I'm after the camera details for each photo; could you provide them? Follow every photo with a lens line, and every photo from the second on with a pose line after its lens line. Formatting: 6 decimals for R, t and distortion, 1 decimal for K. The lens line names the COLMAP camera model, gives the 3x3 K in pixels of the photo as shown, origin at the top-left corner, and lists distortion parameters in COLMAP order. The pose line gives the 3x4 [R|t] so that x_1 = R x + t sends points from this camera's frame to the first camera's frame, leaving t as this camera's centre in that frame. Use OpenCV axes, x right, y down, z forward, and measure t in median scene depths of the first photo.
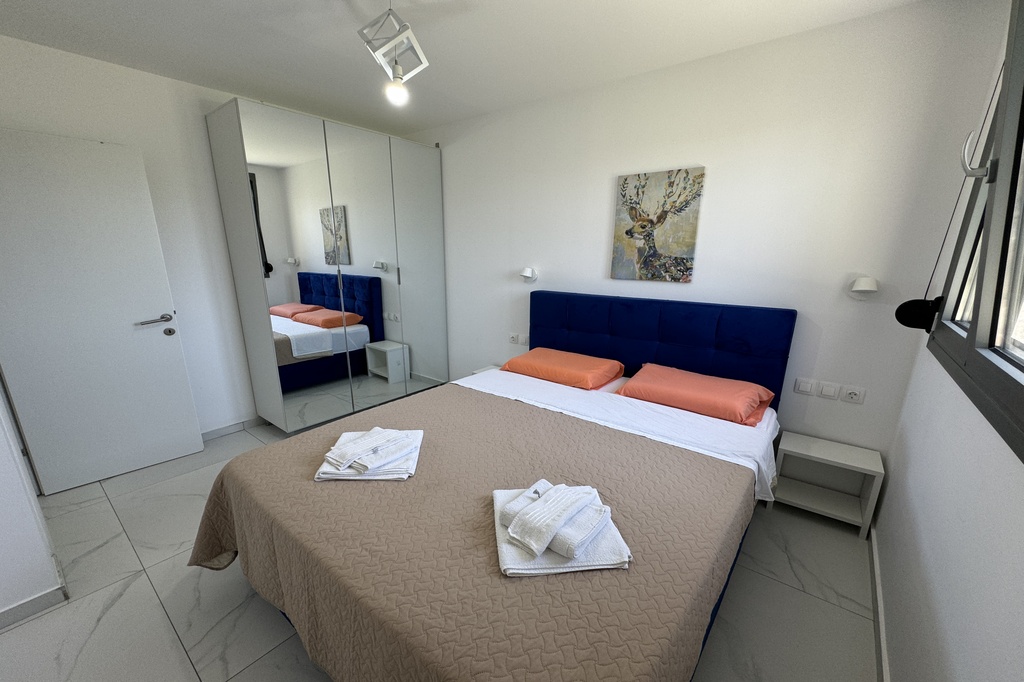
lens RADIAL K [[407.7, 0, 514.7], [0, 407.7, 367.9], [0, 0, 1]] dist [0.000567, 0.000099]
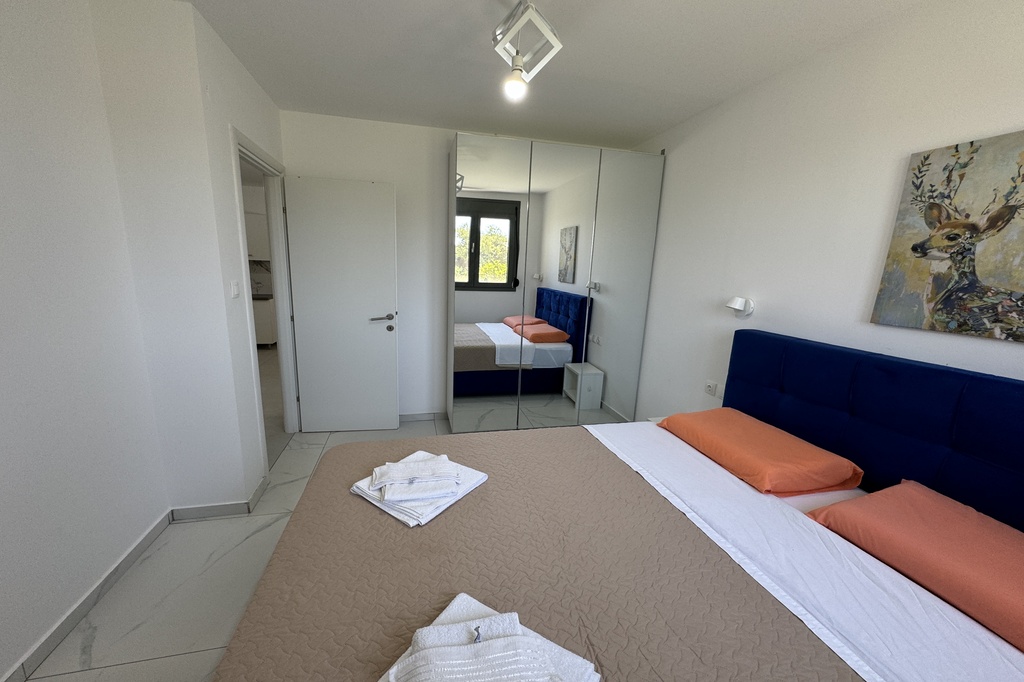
lens RADIAL K [[411.5, 0, 511.9], [0, 411.5, 364.2], [0, 0, 1]] dist [0.001290, 0.000029]
pose [[0.789662, 0.162676, -0.591584, 0.202399], [-0.198804, 0.980031, 0.004124, -0.060600], [0.580441, 0.114353, 0.806233, 0.221017]]
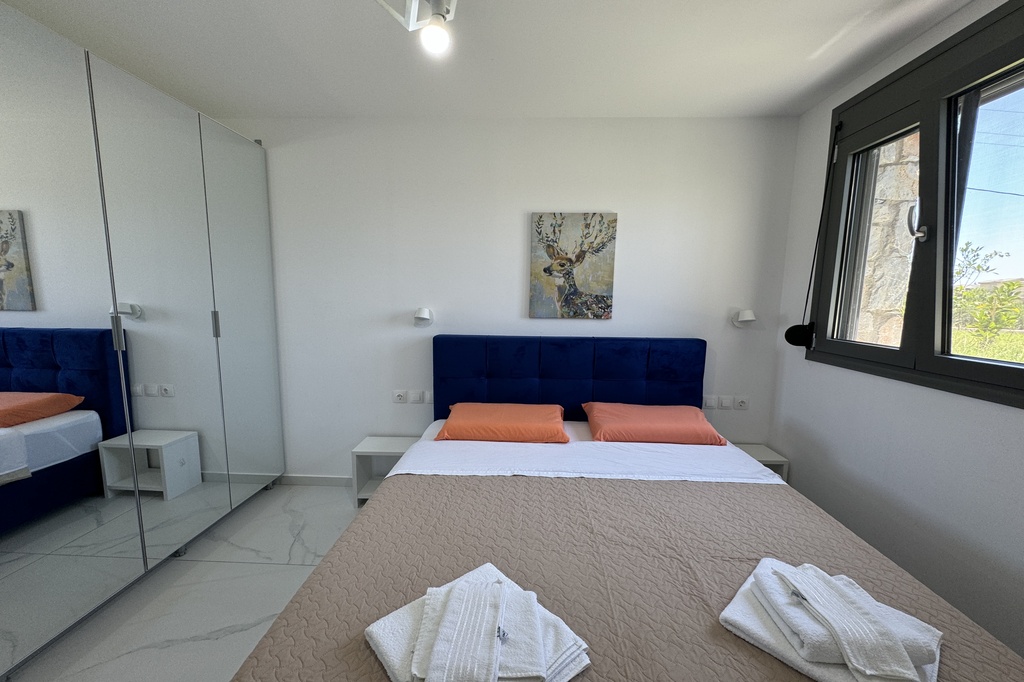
lens RADIAL K [[411.3, 0, 515.0], [0, 411.3, 356.3], [0, 0, 1]] dist [-0.002755, -0.000217]
pose [[0.808344, -0.081881, 0.582988, -0.371775], [0.157111, 0.984369, -0.079586, -0.069088], [-0.567359, 0.155927, 0.808573, 0.299170]]
